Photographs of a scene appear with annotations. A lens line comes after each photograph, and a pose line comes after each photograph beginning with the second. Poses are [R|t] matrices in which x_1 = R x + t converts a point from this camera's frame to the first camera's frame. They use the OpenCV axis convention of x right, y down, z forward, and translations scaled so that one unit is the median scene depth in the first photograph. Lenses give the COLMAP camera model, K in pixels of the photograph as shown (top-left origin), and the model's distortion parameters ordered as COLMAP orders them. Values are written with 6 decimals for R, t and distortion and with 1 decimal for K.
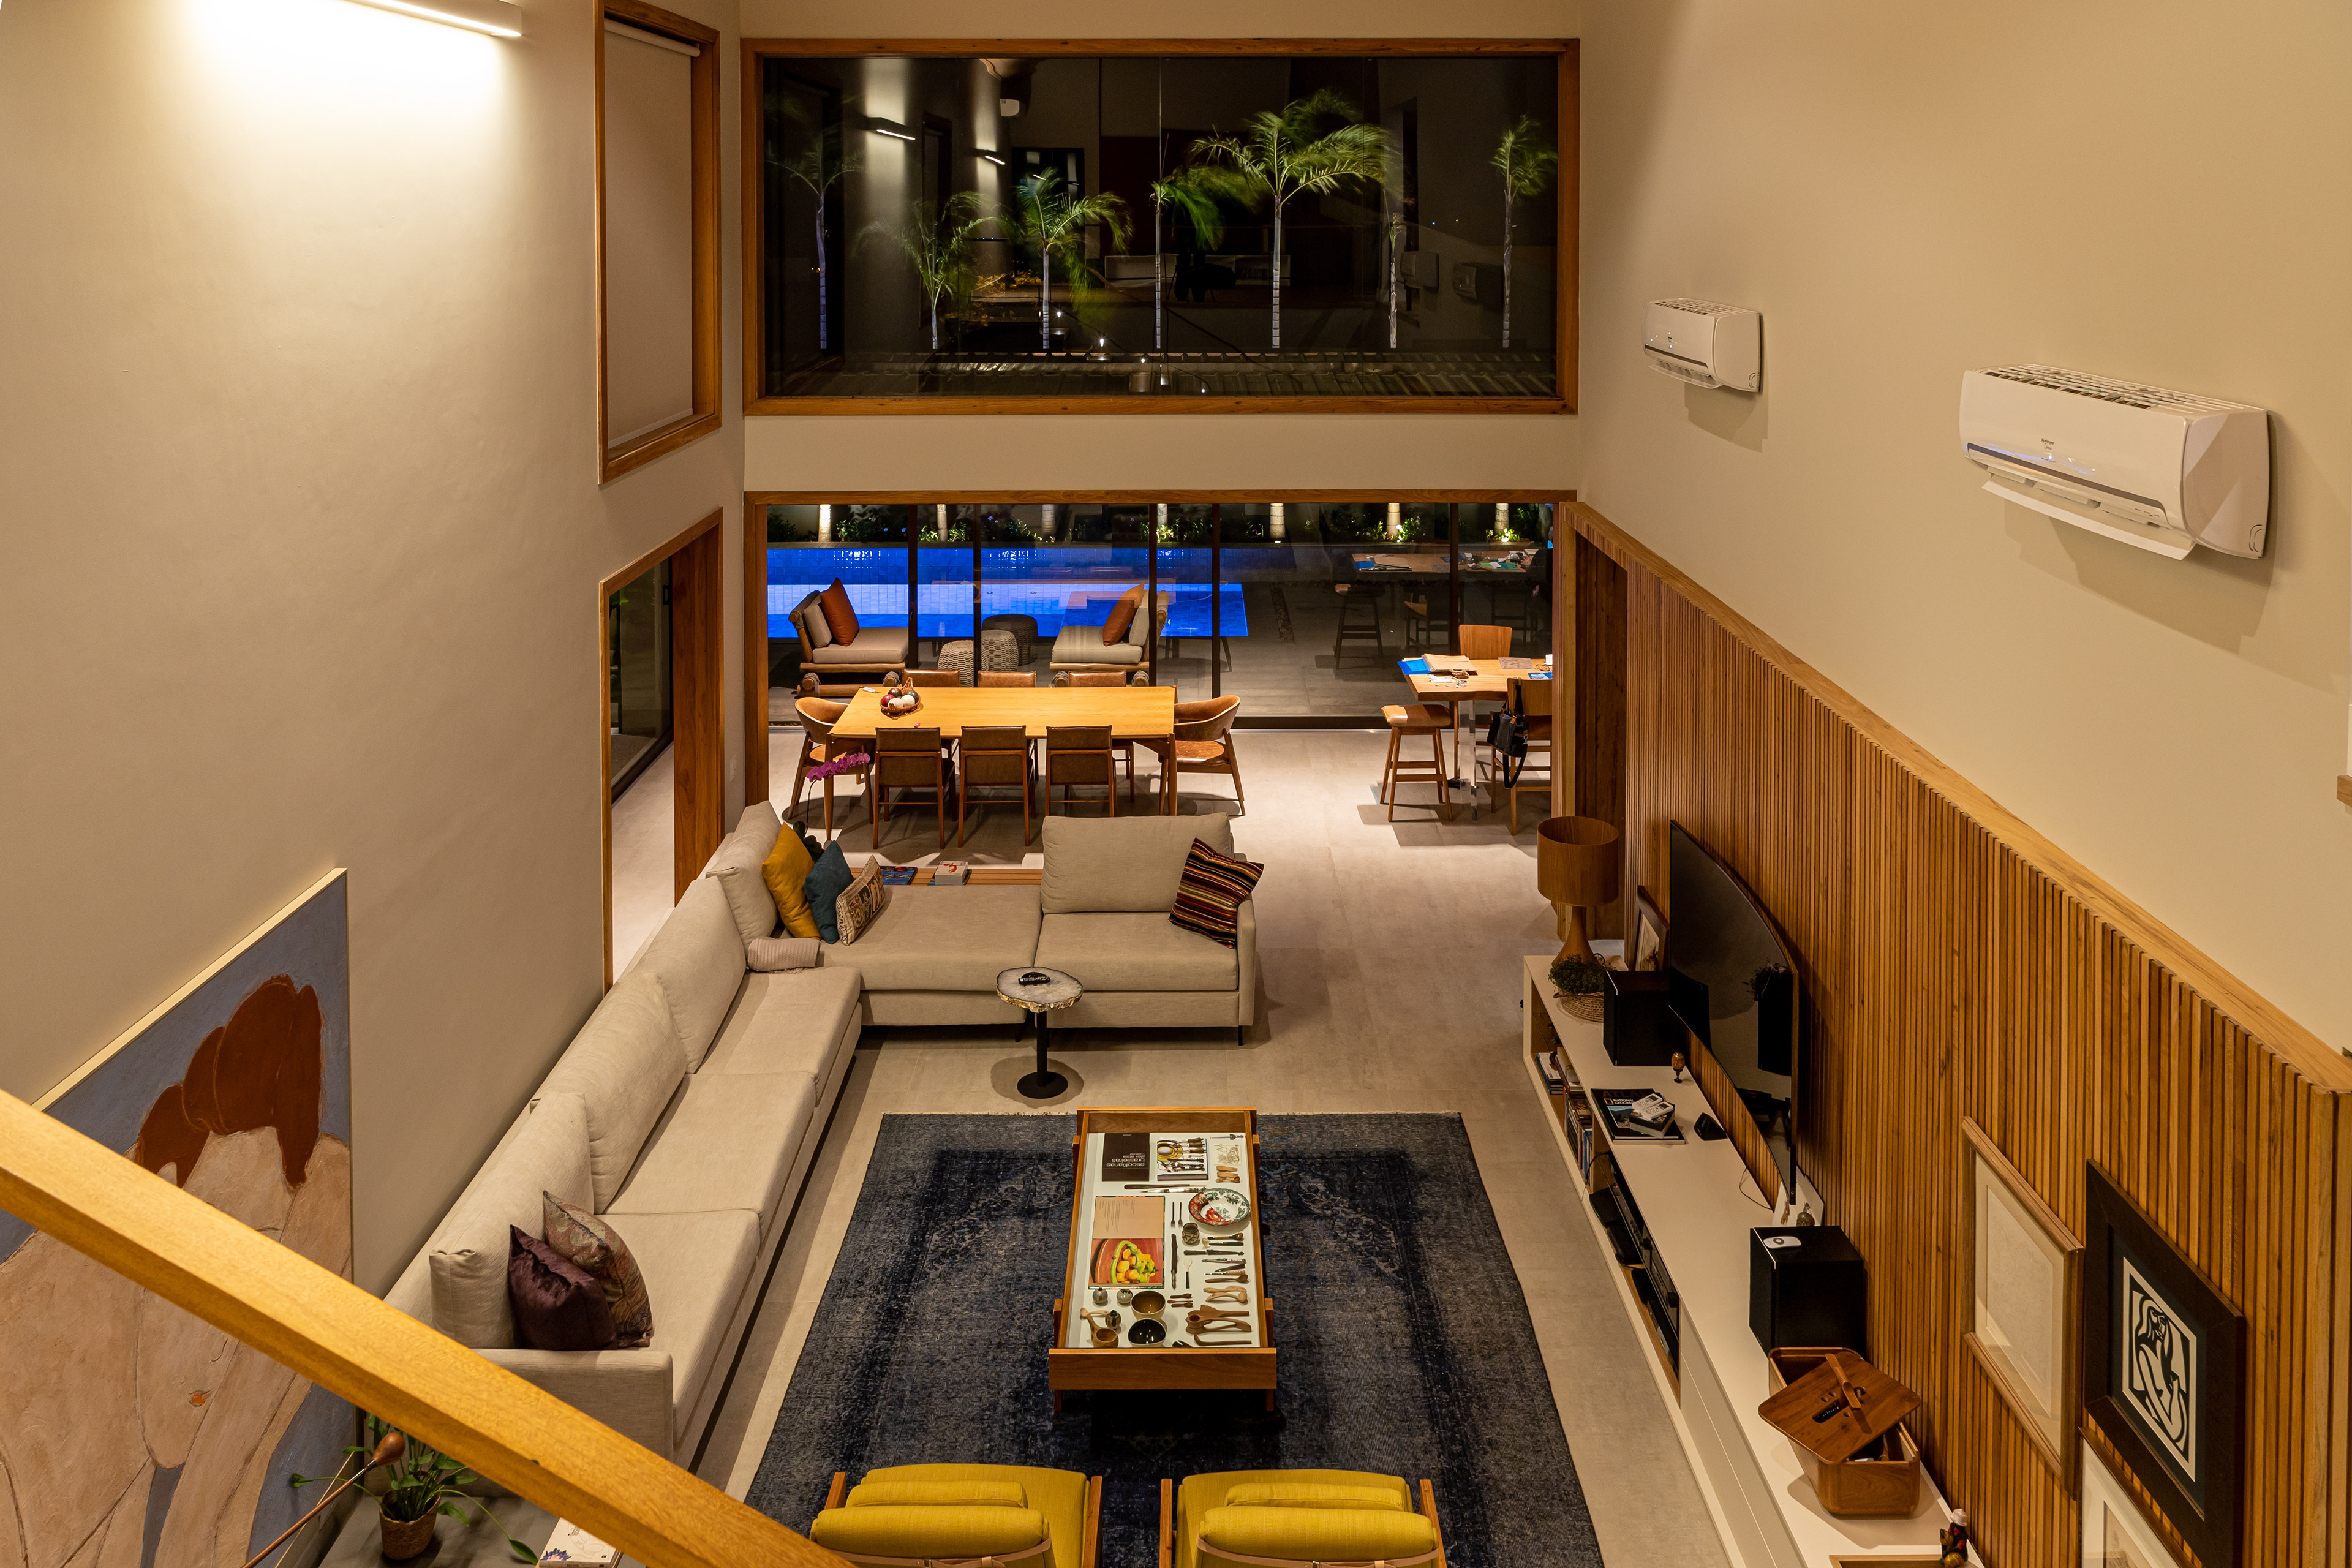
lens RADIAL K [[1600.6, 0, 1178.2], [0, 1600.6, 734.9], [0, 0, 1]] dist [-0.002467, -0.001288]
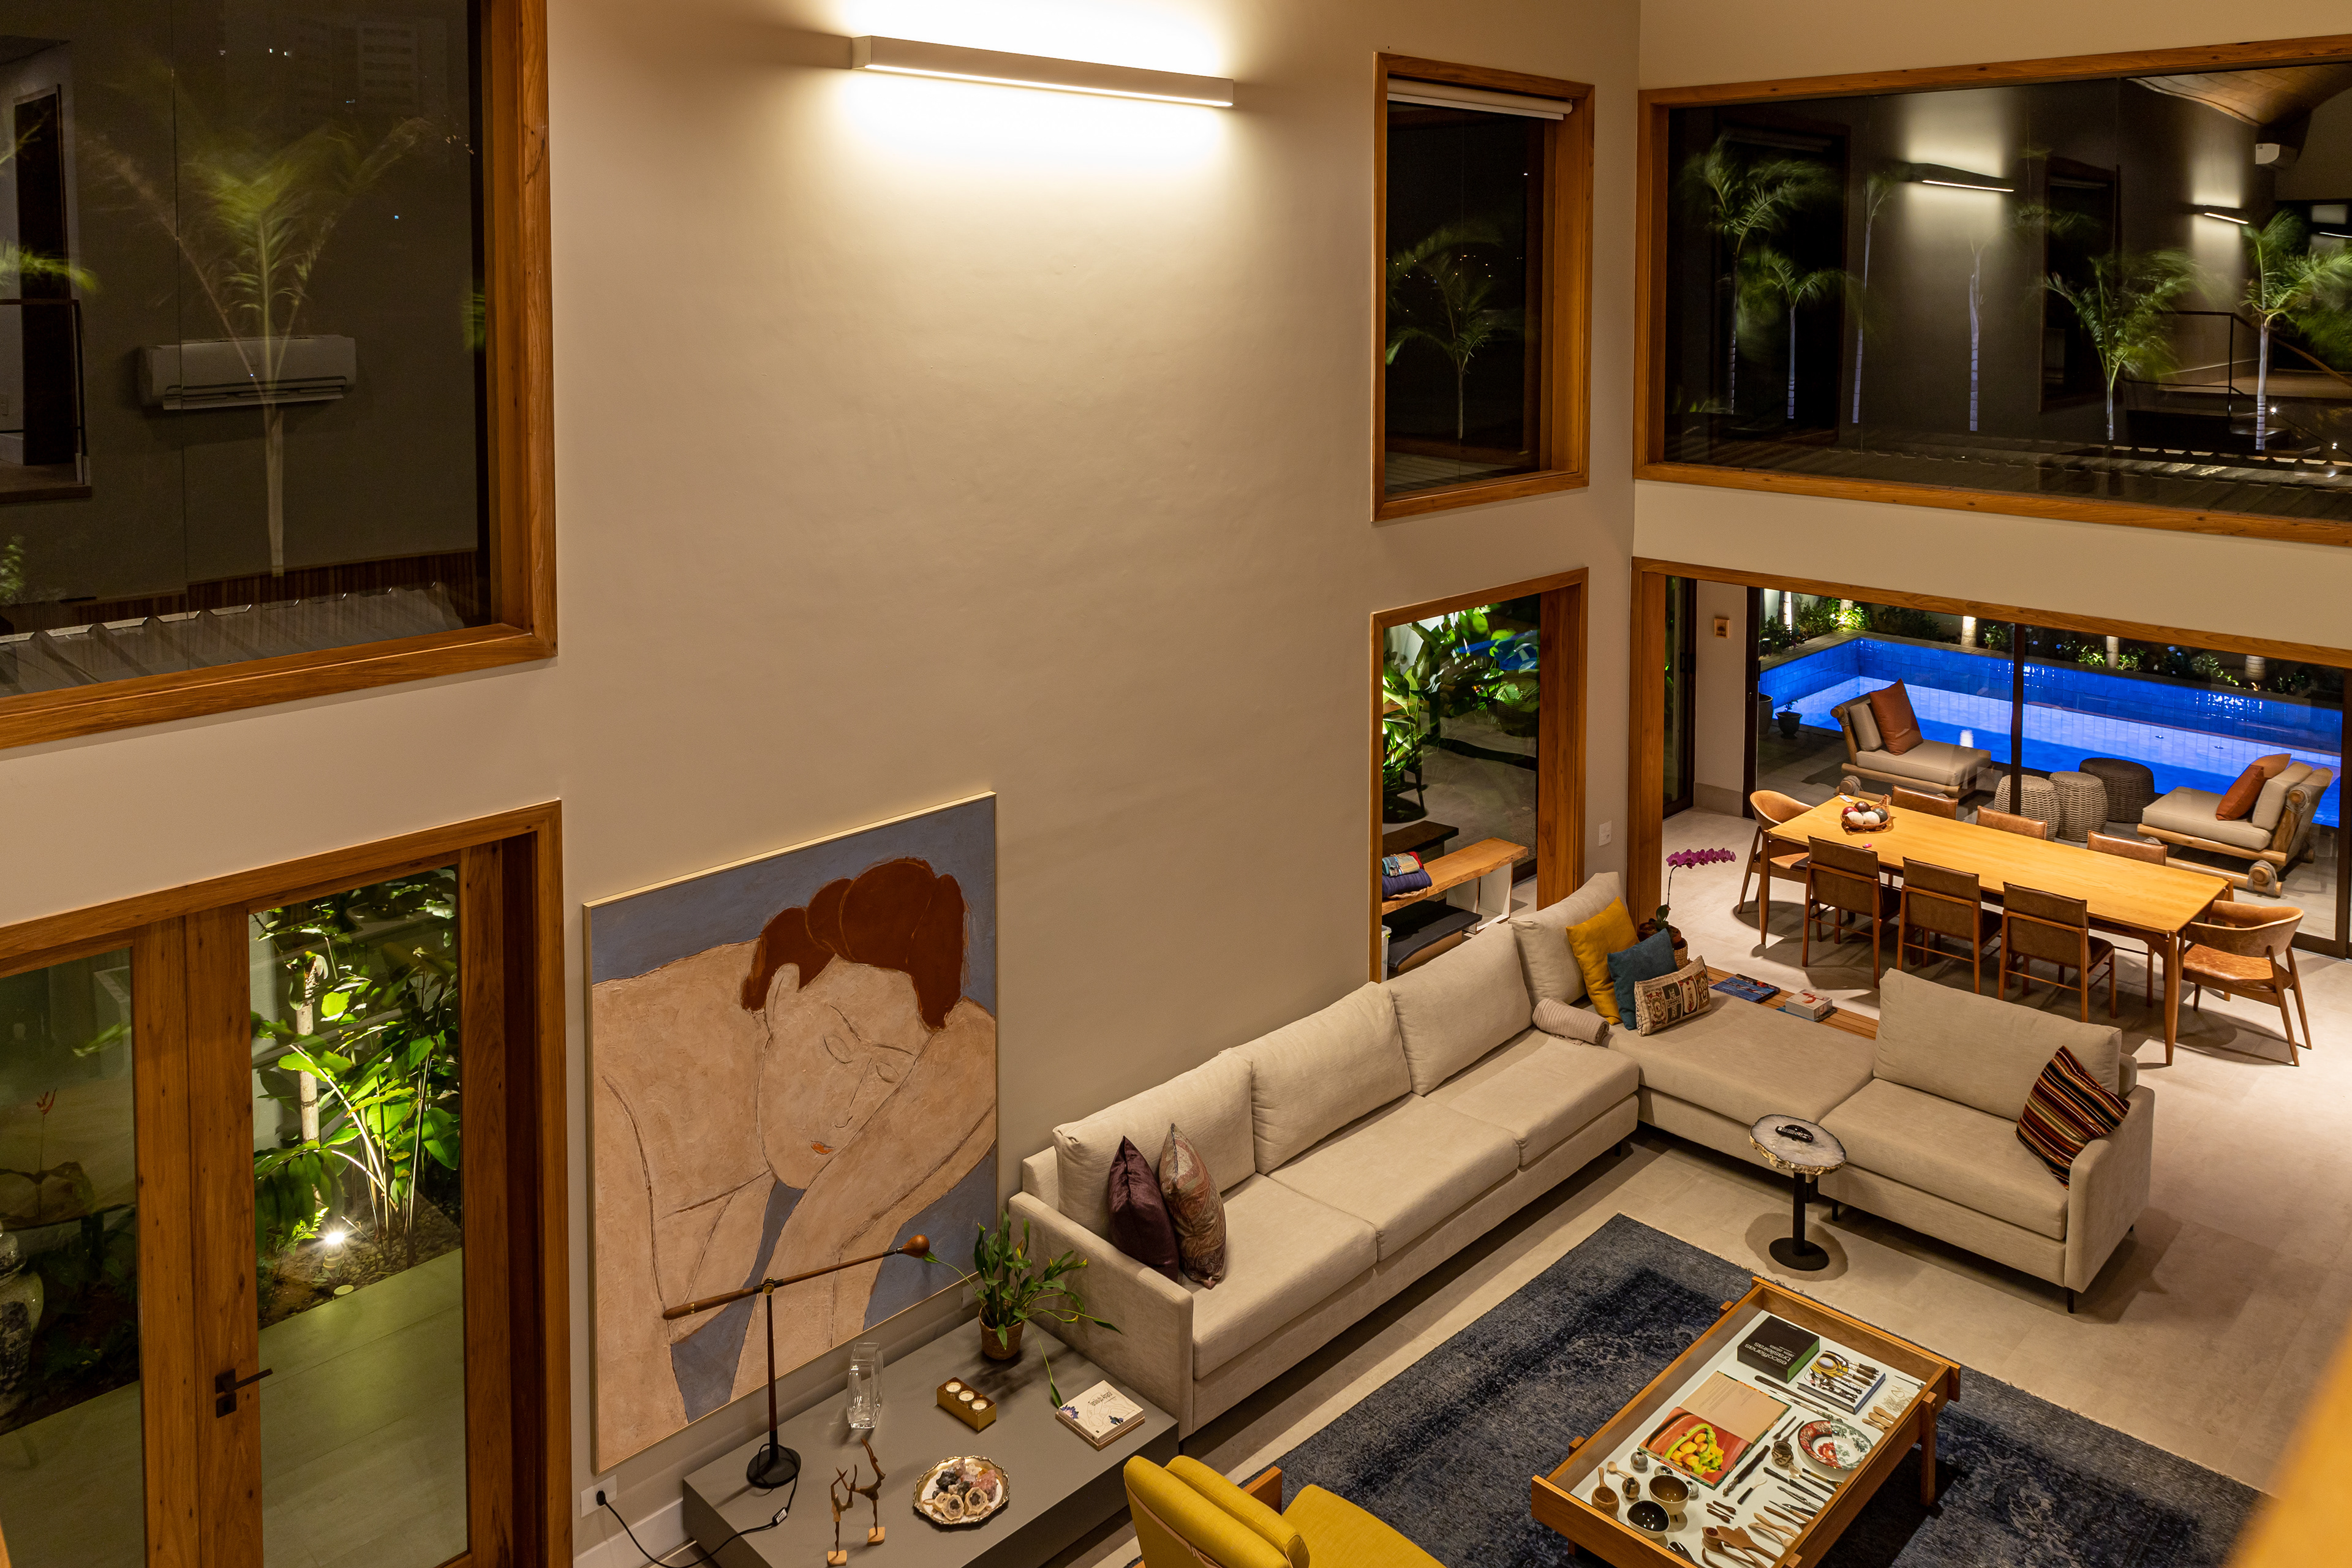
lens RADIAL K [[1608.0, 0, 1174.5], [0, 1608.0, 840.7], [0, 0, 1]] dist [-0.003903, 0.002697]
pose [[0.709607, 0.235727, -0.663996, 0.237683], [-0.223430, 0.969022, 0.105238, -0.024840], [0.668234, 0.073679, 0.740293, 0.095329]]
